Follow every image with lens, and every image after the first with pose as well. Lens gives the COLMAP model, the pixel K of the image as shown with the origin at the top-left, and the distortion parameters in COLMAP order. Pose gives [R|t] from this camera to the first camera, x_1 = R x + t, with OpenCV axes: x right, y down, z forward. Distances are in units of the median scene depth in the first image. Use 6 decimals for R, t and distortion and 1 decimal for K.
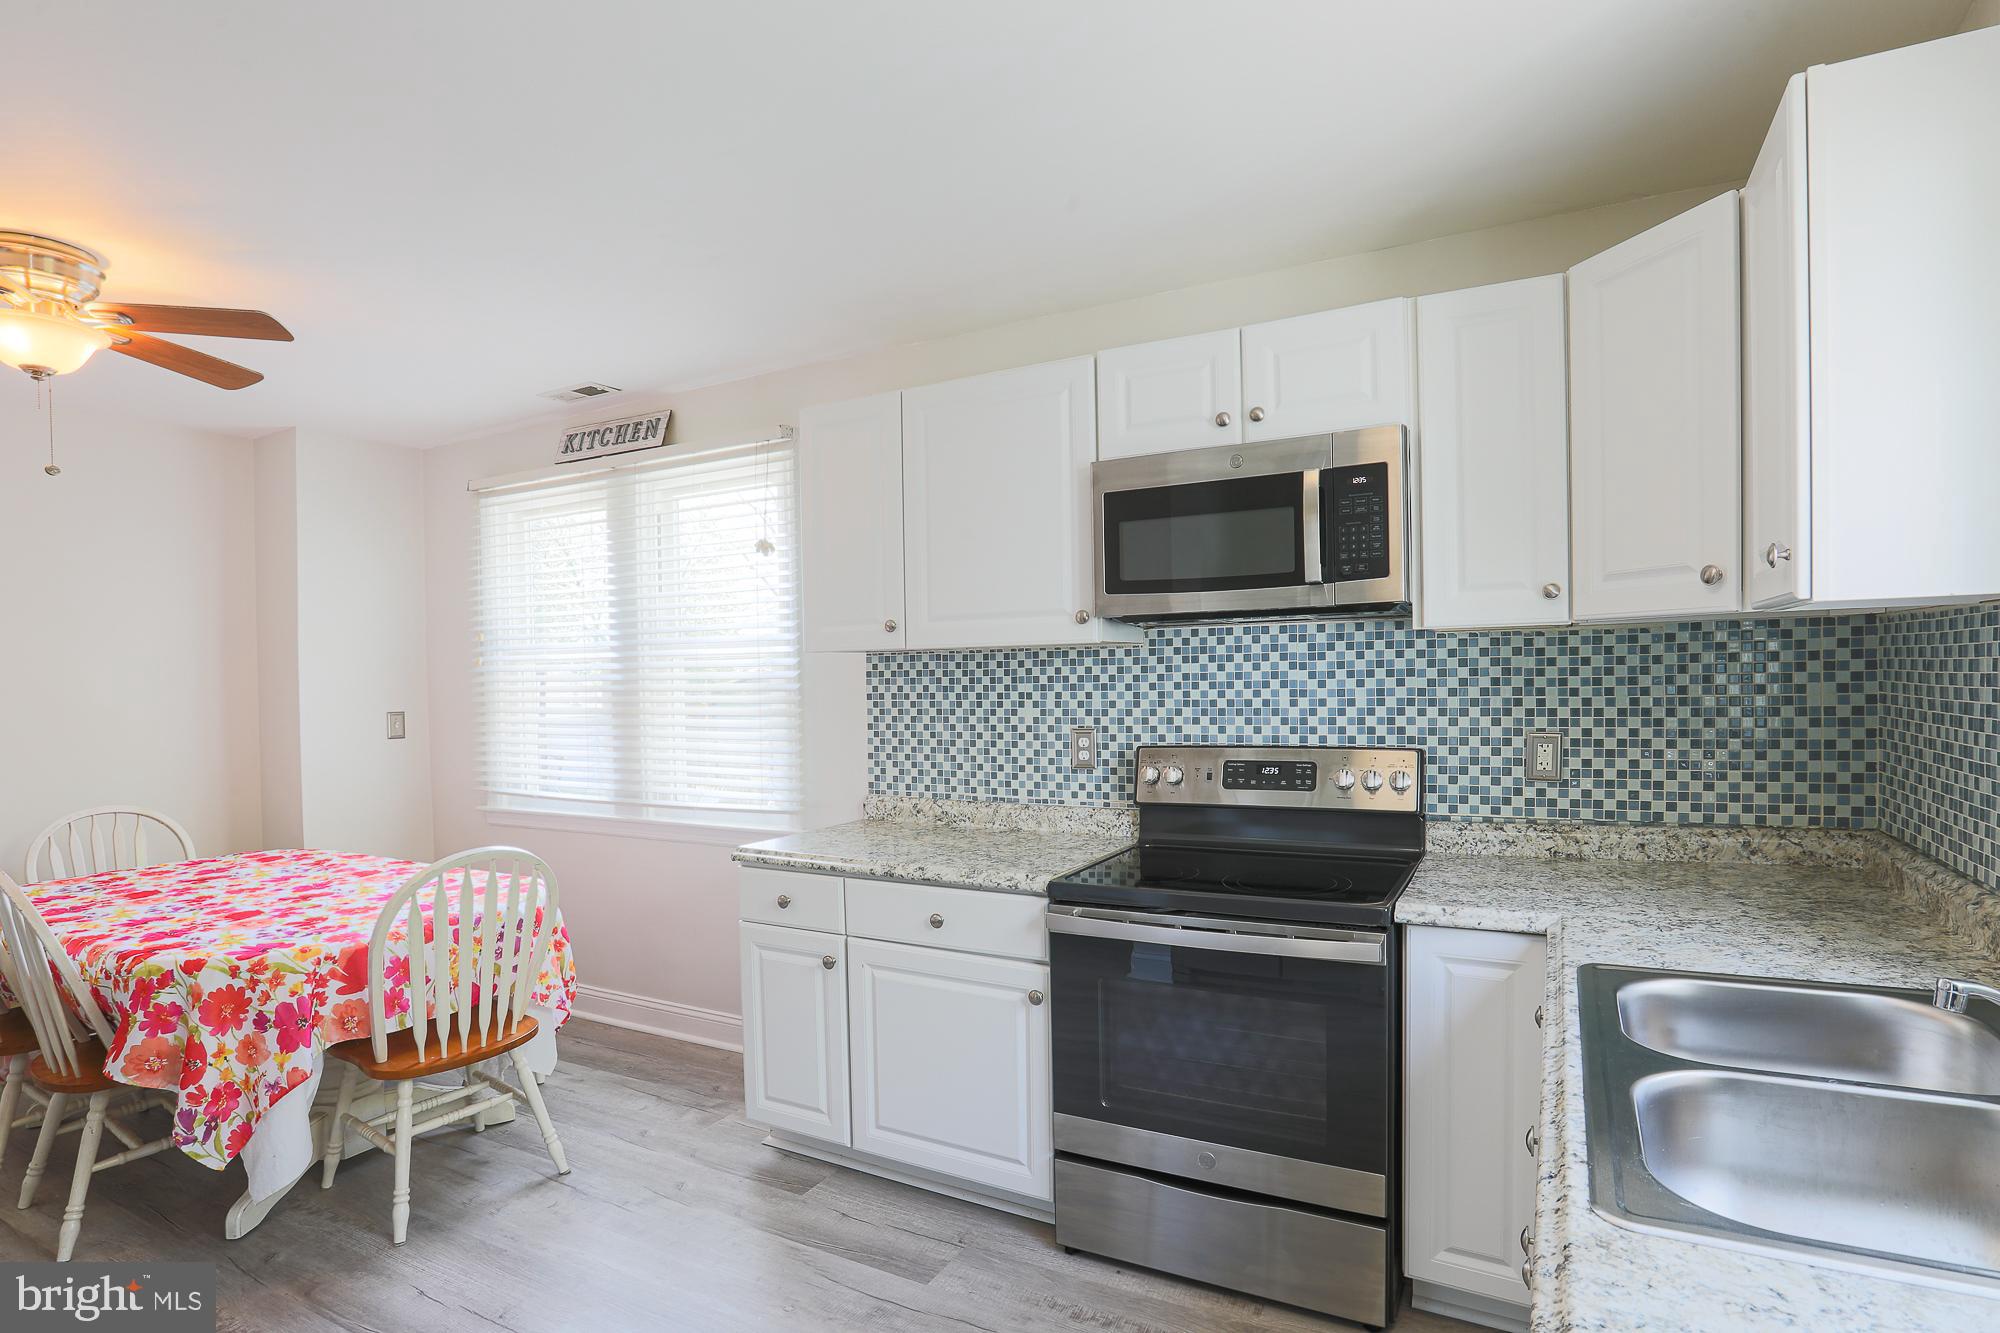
lens RADIAL K [[1015.5, 0, 1021.1], [0, 1015.5, 705.4], [0, 0, 1]] dist [-0.082888, 0.042457]
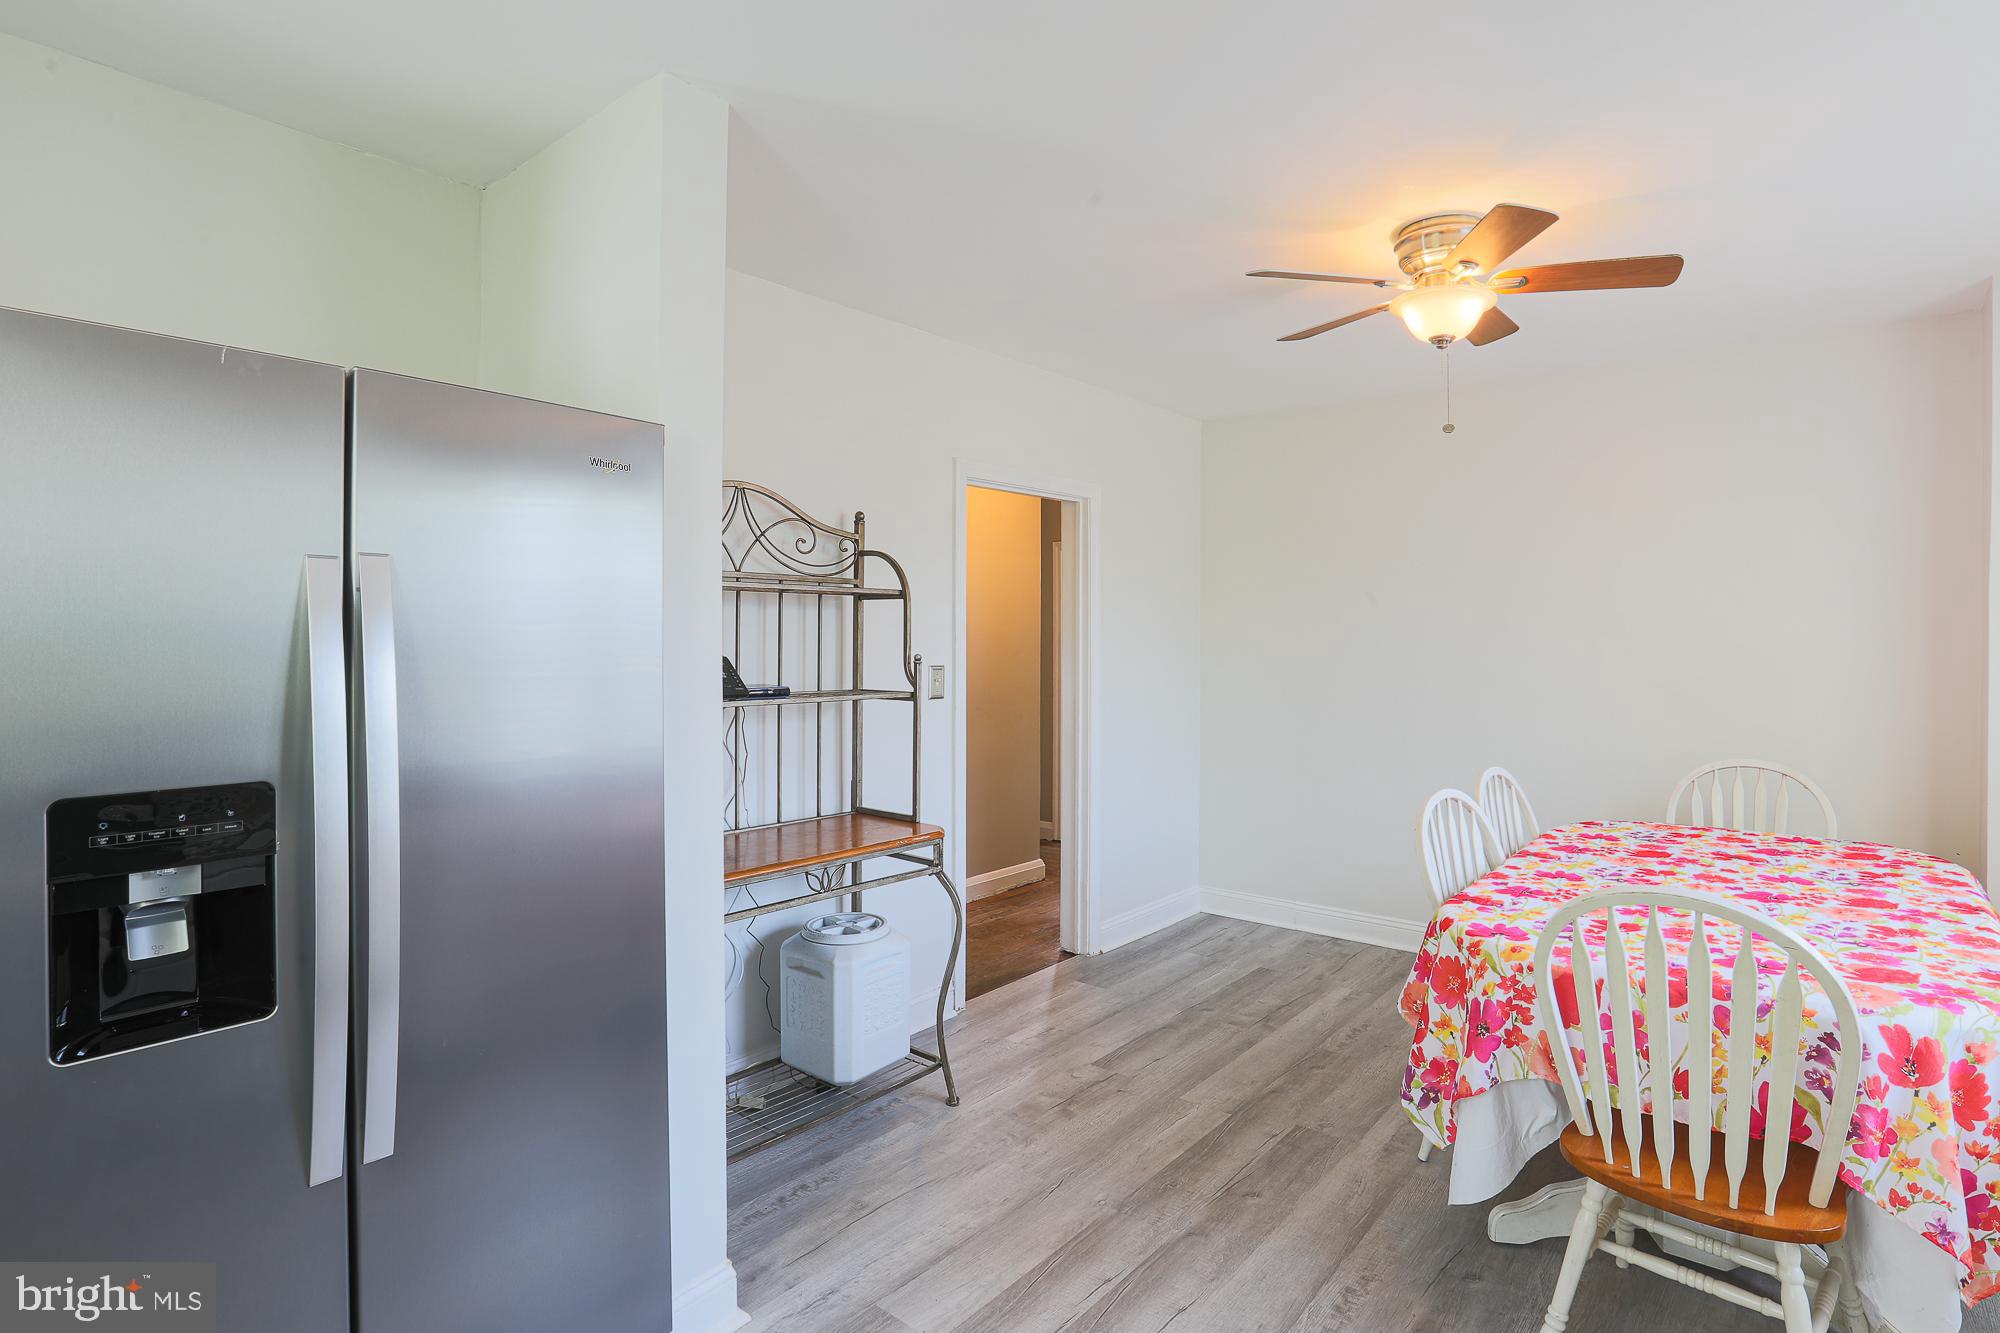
lens RADIAL K [[1015.5, 0, 1038.8], [0, 1015.5, 634.8], [0, 0, 1]] dist [-0.053506, 0.020561]
pose [[-0.192382, 0.015053, -0.981205, 0.144726], [-0.028605, 0.999371, 0.020941, -0.019160], [0.980903, 0.032096, -0.191830, 0.624178]]
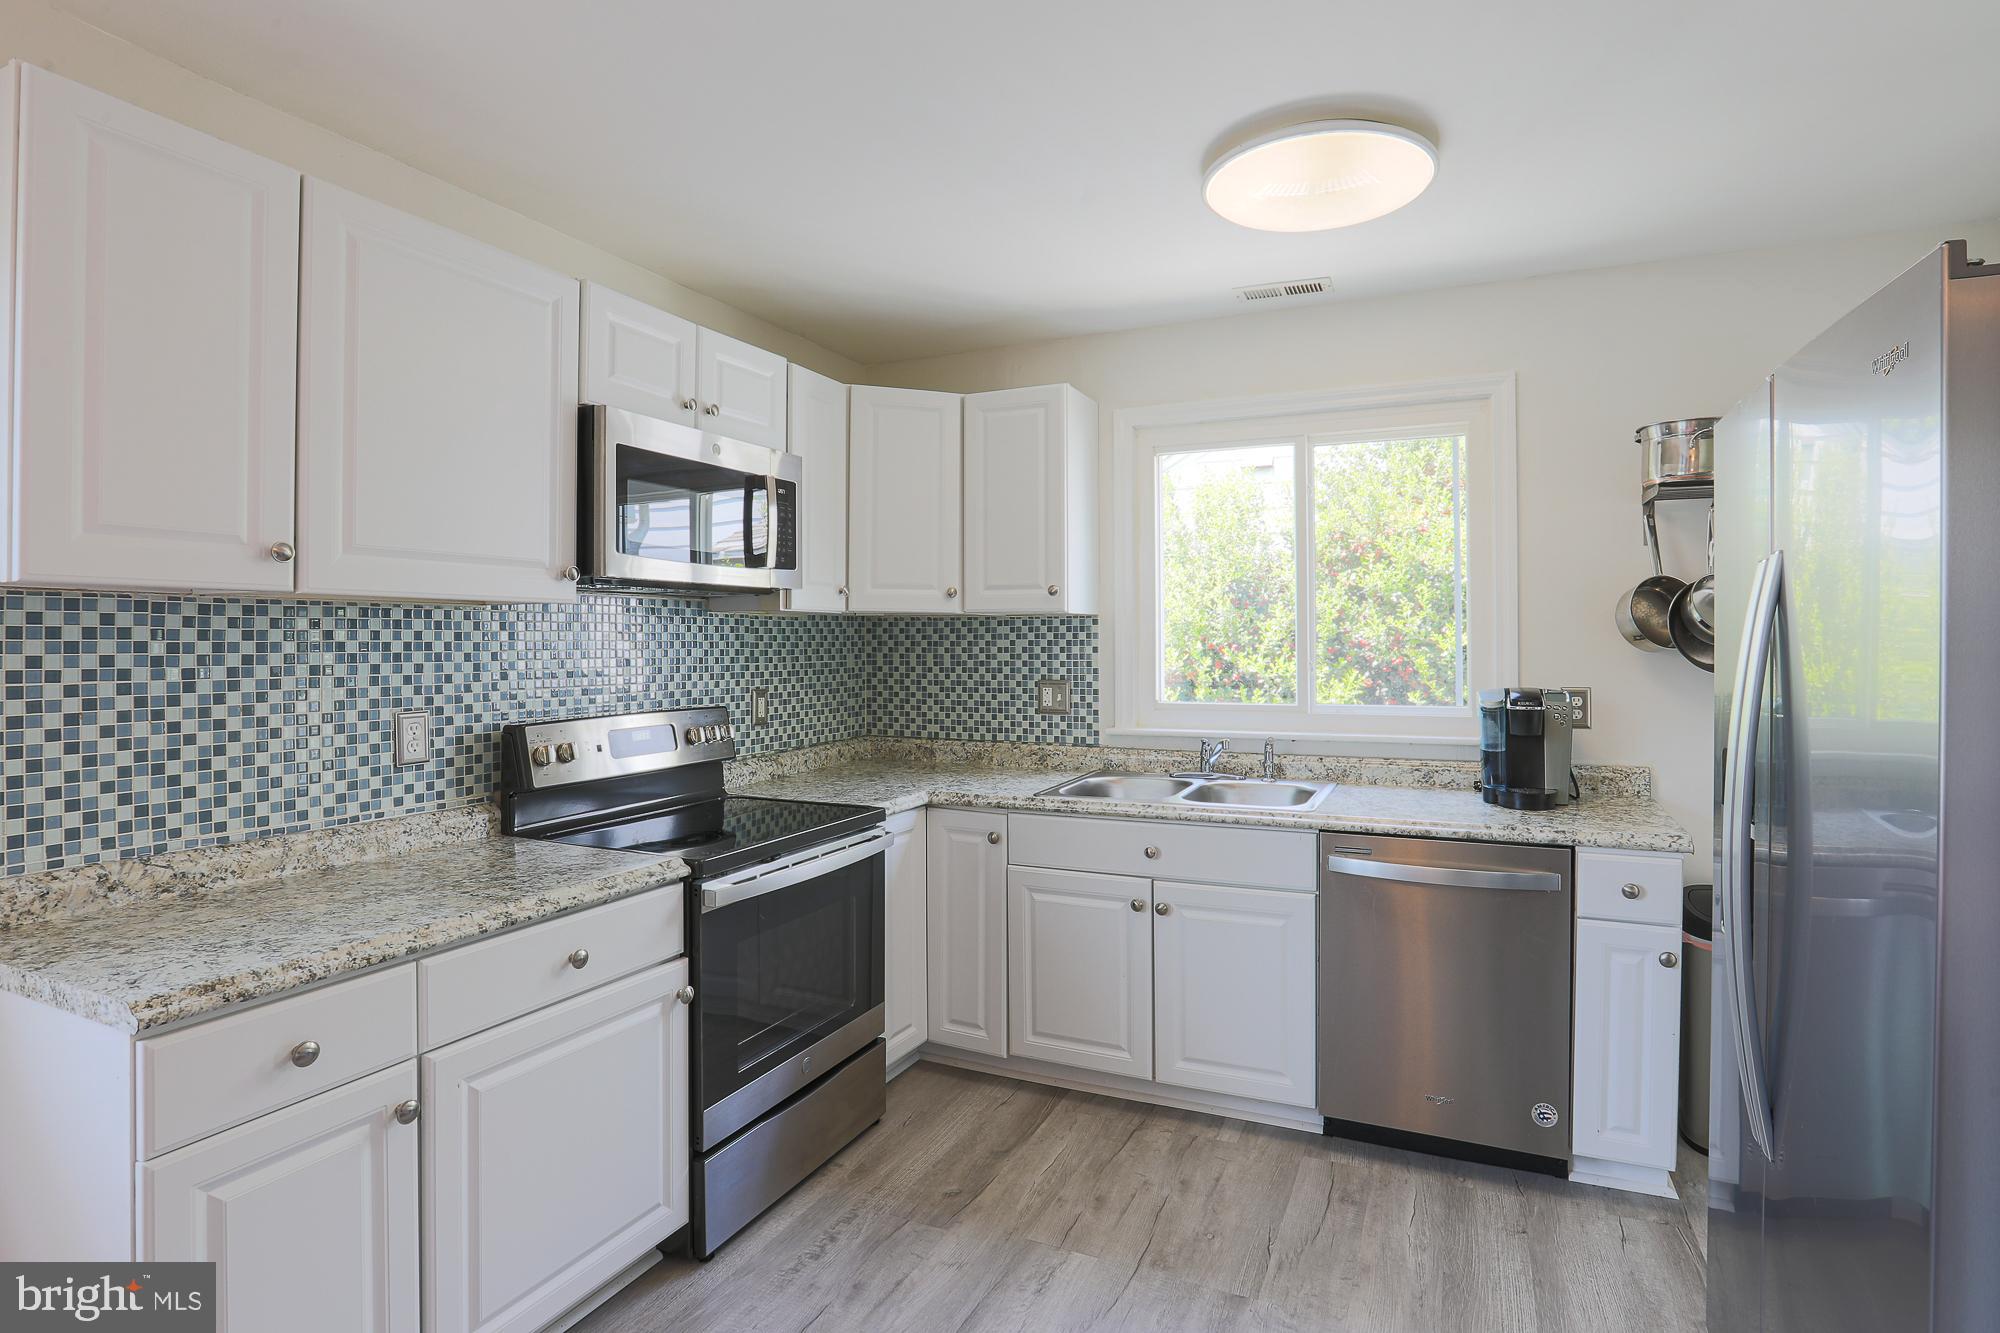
lens RADIAL K [[994.0, 0, 1060.2], [0, 994.0, 642.7], [0, 0, 1]] dist [-0.054425, 0.019114]
pose [[-0.087286, 0.020830, 0.995966, -0.723321], [0.036287, 0.999184, -0.017718, 0.001548], [-0.995522, 0.034594, -0.087970, 0.589891]]
